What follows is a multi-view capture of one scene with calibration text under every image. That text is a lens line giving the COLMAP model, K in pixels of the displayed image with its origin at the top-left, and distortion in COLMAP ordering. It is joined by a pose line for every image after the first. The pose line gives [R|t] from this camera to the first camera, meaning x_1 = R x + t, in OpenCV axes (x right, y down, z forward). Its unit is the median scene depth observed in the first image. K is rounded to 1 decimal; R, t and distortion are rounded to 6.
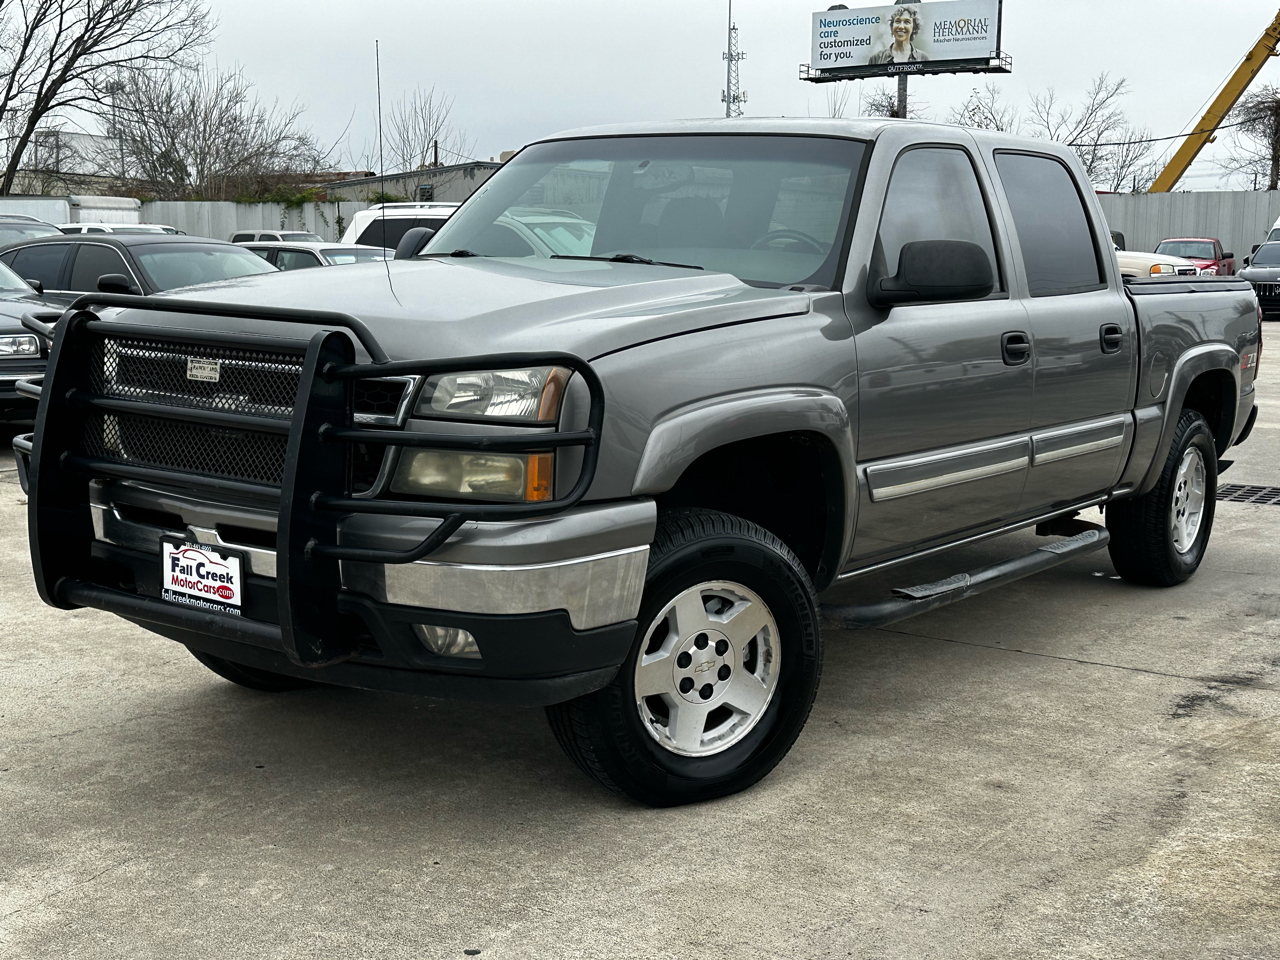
lens RADIAL K [[1607.0, 0, 632.9], [0, 1607.0, 482.7], [0, 0, 1]] dist [0.198334, -0.407390]
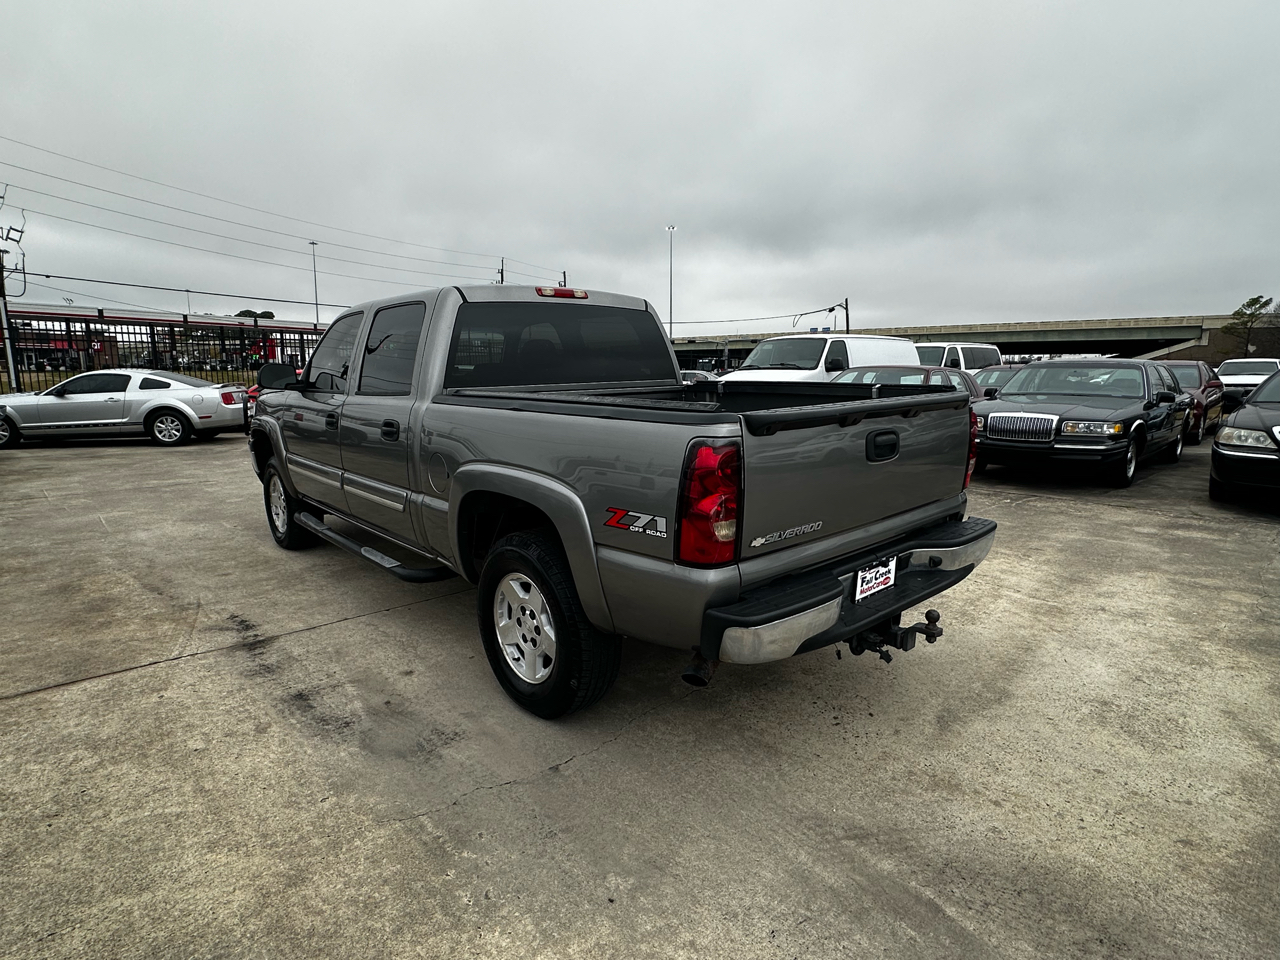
lens RADIAL K [[703.0, 0, 635.5], [0, 703.0, 477.0], [0, 0, 1]] dist [-0.002258, 0.000276]
pose [[-0.213933, 0.140691, -0.966664, 1.078665], [-0.138319, 0.975241, 0.172550, -0.235726], [0.967006, 0.170622, -0.189176, 1.711396]]
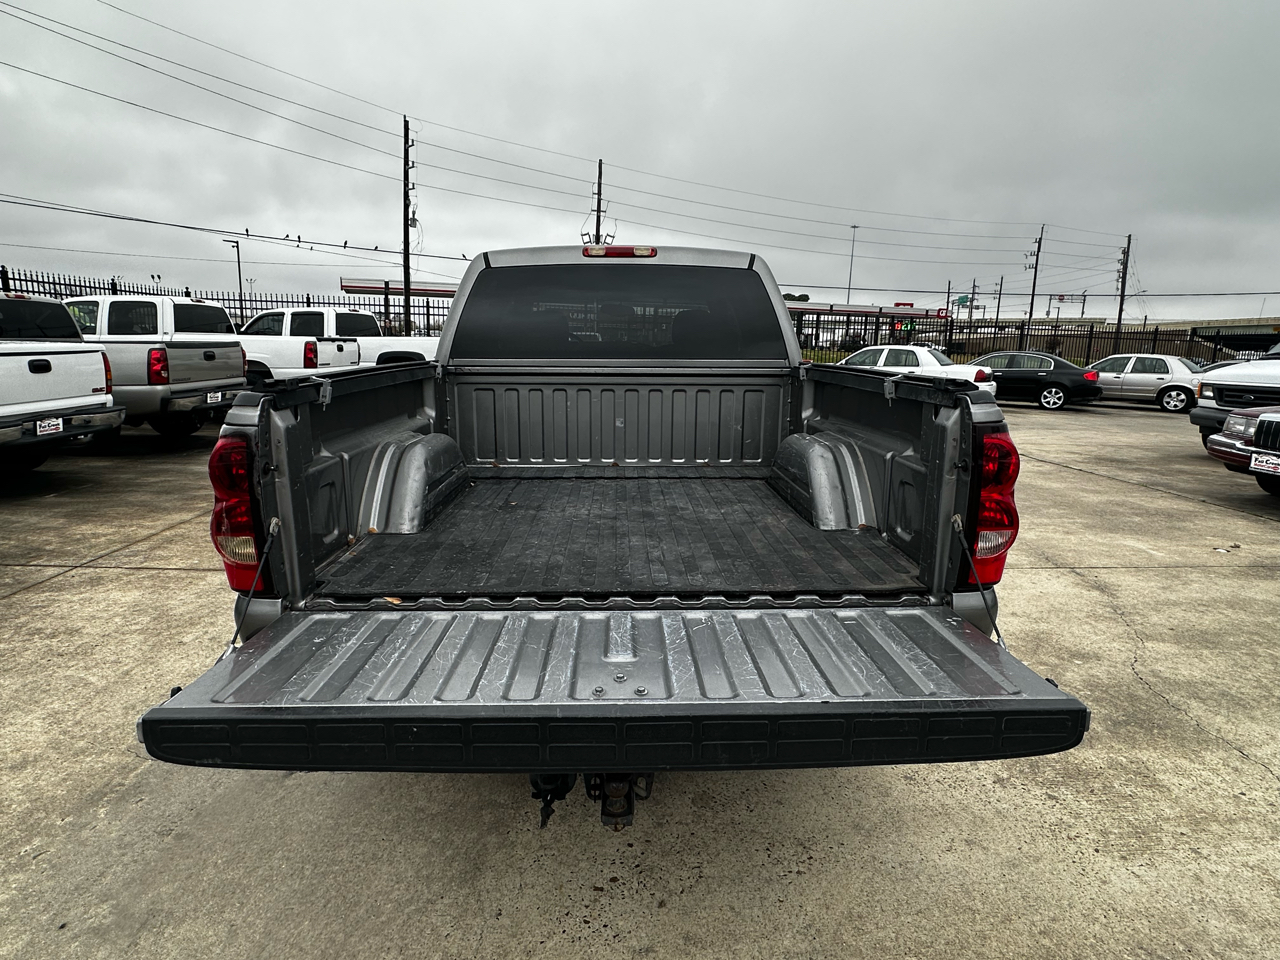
lens RADIAL K [[703.0, 0, 635.5], [0, 703.0, 477.0], [0, 0, 1]] dist [-0.002258, 0.000276]
pose [[-0.797465, 0.086976, -0.597063, 0.680434], [-0.112610, 0.950713, 0.288900, -0.284275], [0.592763, 0.297623, -0.748367, 2.042985]]
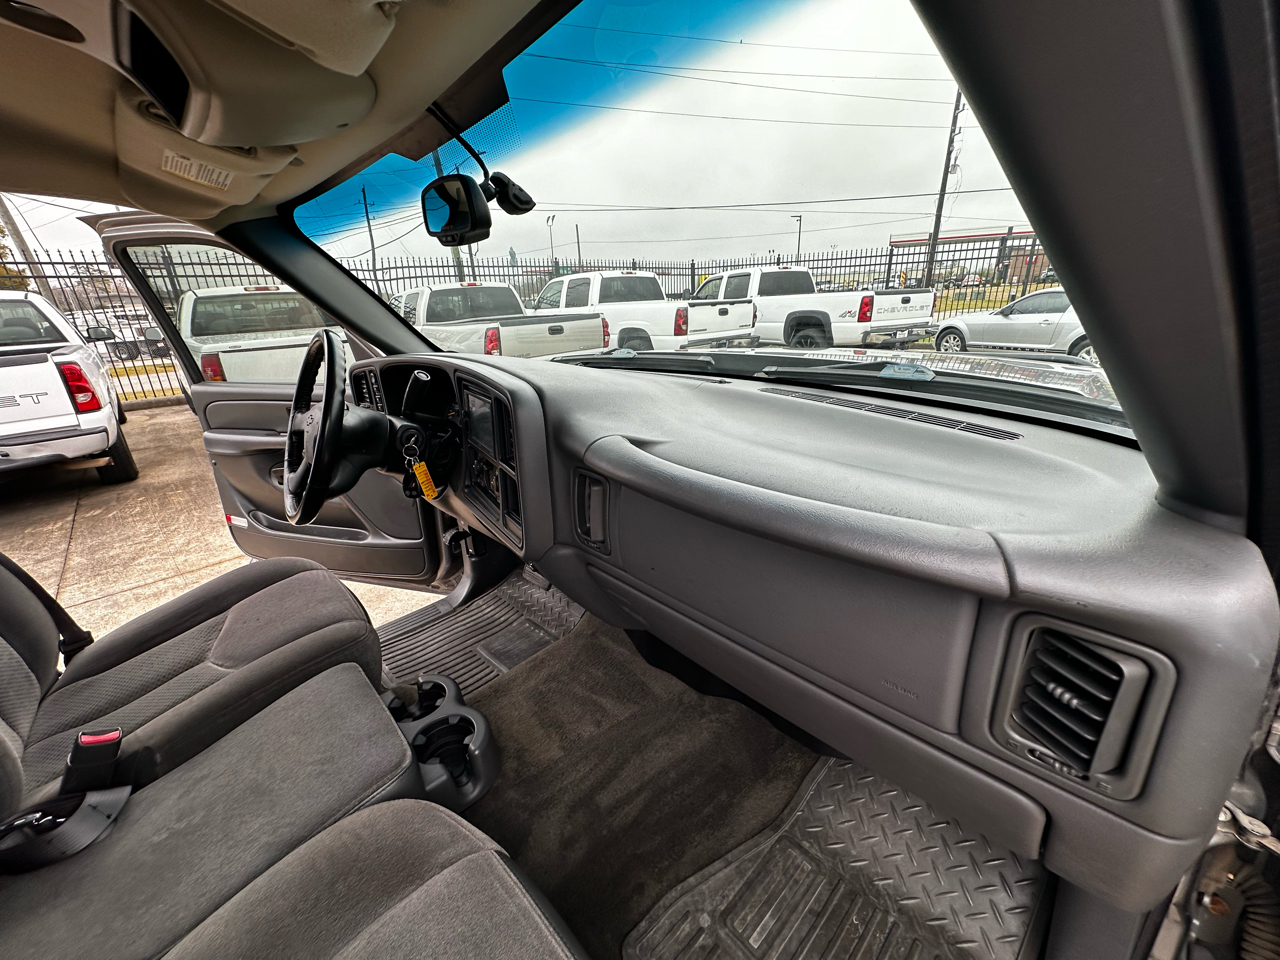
lens RADIAL K [[511.5, 0, 641.5], [0, 511.5, 478.5], [0, 0, 1]] dist [-0.000887, 0.000199]
pose [[-0.981030, -0.036512, 0.190388, -0.073792], [0.057042, 0.884257, 0.463505, -0.207145], [-0.185275, 0.465572, -0.865399, 1.279704]]
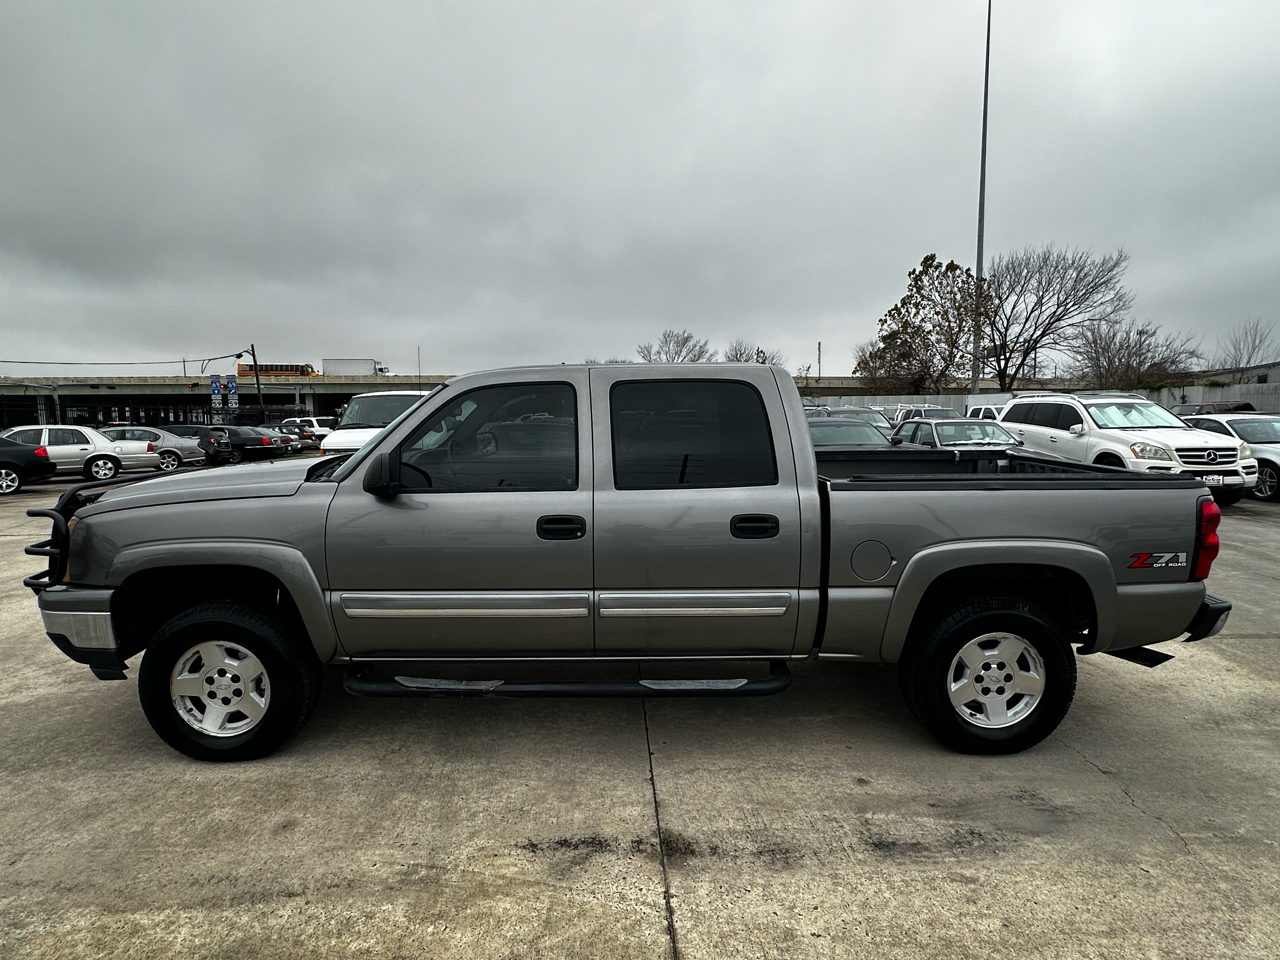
lens RADIAL K [[698.7, 0, 635.7], [0, 698.7, 477.7], [0, 0, 1]] dist [-0.000501, -0.000493]
pose [[0.599246, 0.059898, -0.798321, 0.846744], [-0.100062, 0.994981, -0.000456, -0.149991], [0.794287, 0.080154, 0.602232, 0.793985]]
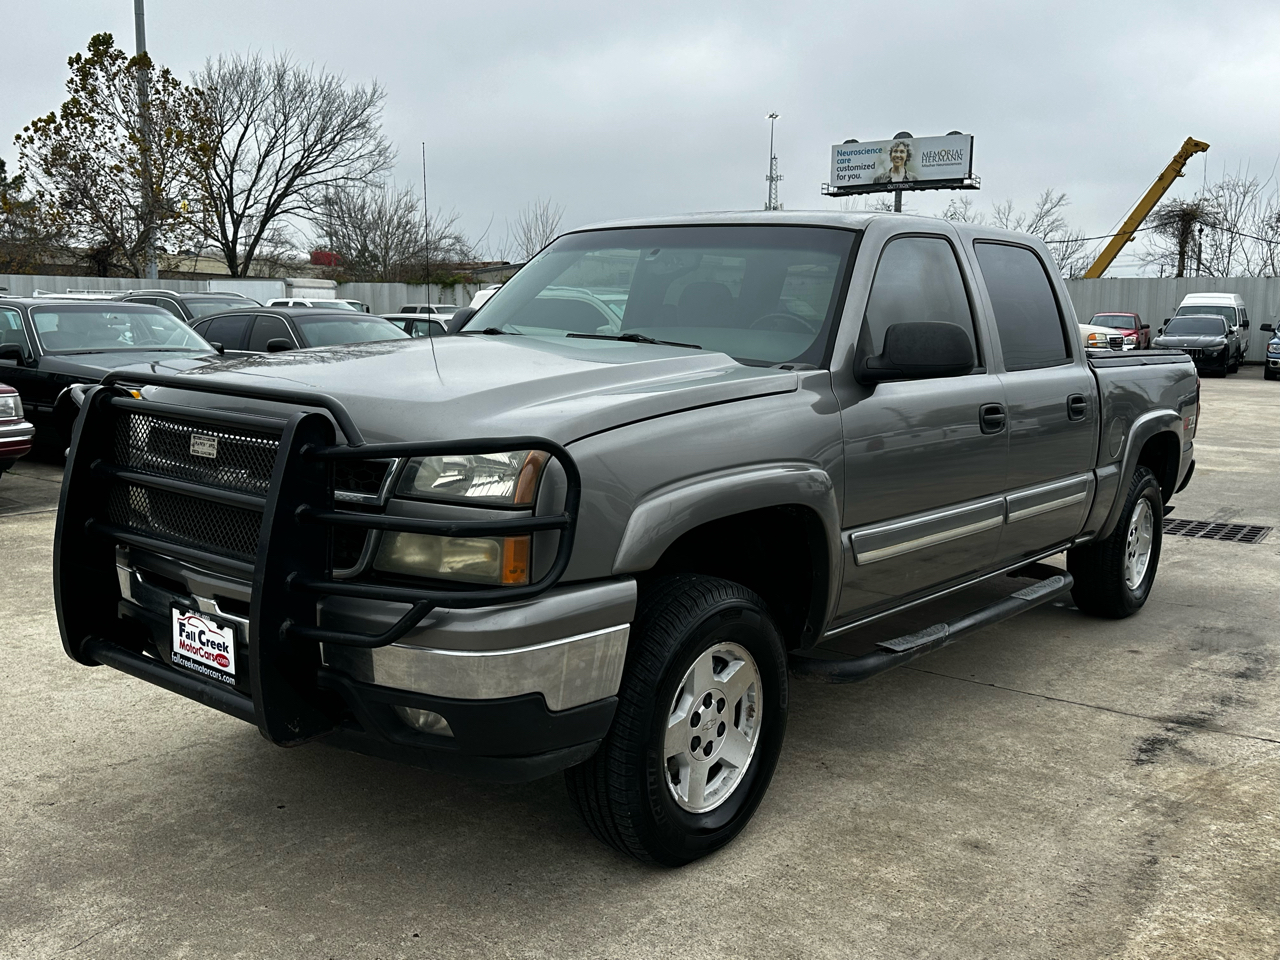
lens RADIAL K [[1164.0, 0, 640.0], [0, 1164.0, 480.0], [0, 0, 1]] dist [0.194078, -0.401563]
pose [[0.998742, 0.012568, -0.048548, 0.041321], [-0.012846, 0.999903, -0.005420, -0.038691], [0.048475, 0.006037, 0.998806, 0.214482]]
